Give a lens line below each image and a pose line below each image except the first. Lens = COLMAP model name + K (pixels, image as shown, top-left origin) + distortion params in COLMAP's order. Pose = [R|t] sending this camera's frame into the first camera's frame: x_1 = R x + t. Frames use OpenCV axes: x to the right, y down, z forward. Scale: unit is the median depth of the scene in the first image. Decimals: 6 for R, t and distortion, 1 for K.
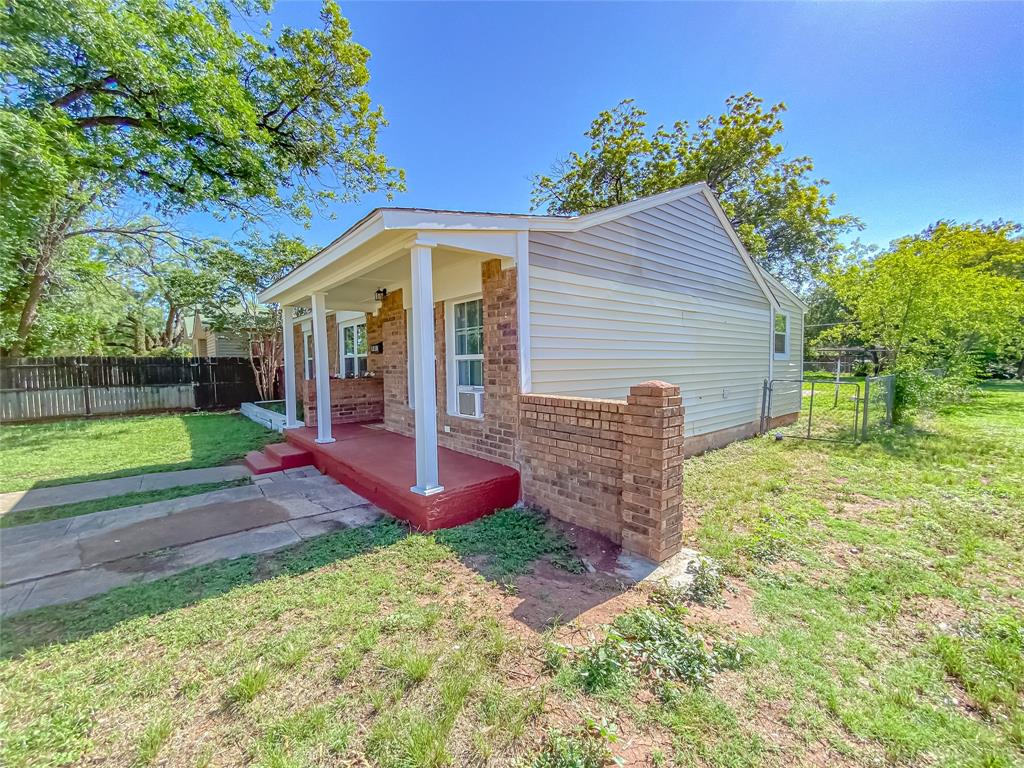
lens RADIAL K [[417.4, 0, 511.2], [0, 417.4, 384.3], [0, 0, 1]] dist [0.002656, -0.000845]
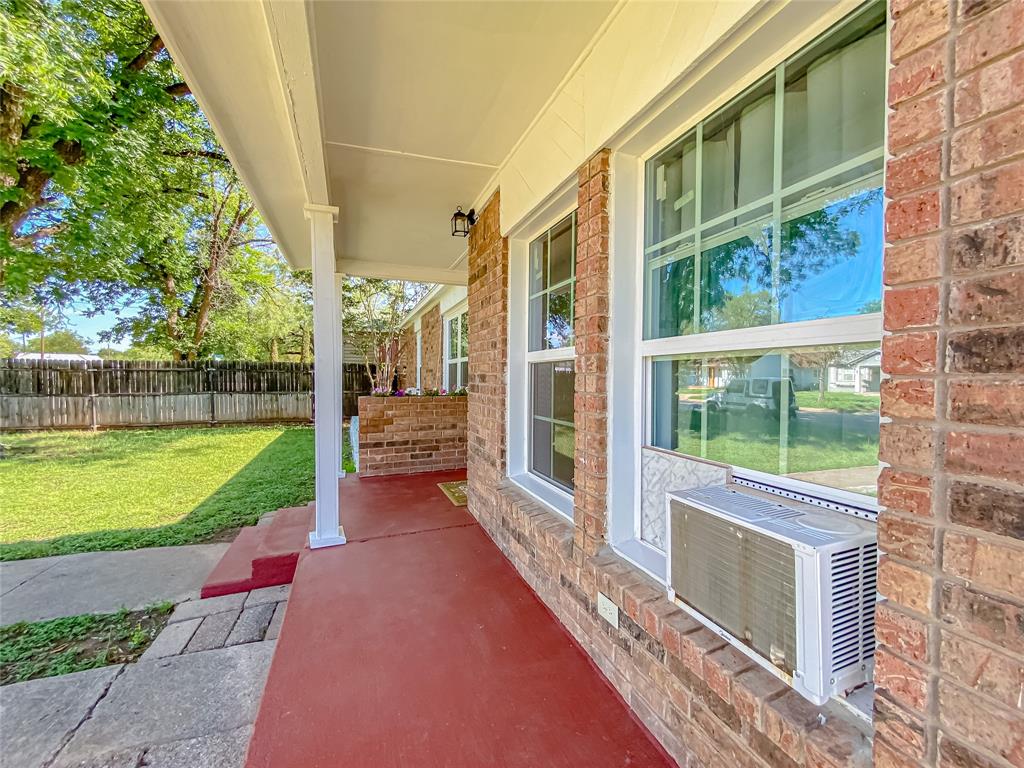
lens RADIAL K [[417.4, 0, 513.6], [0, 417.4, 382.9], [0, 0, 1]] dist [0.002656, -0.000845]
pose [[0.944606, 0.022859, -0.327408, -0.064404], [-0.033062, 0.999125, -0.025631, -0.015994], [0.326536, 0.035036, 0.944535, 0.369148]]
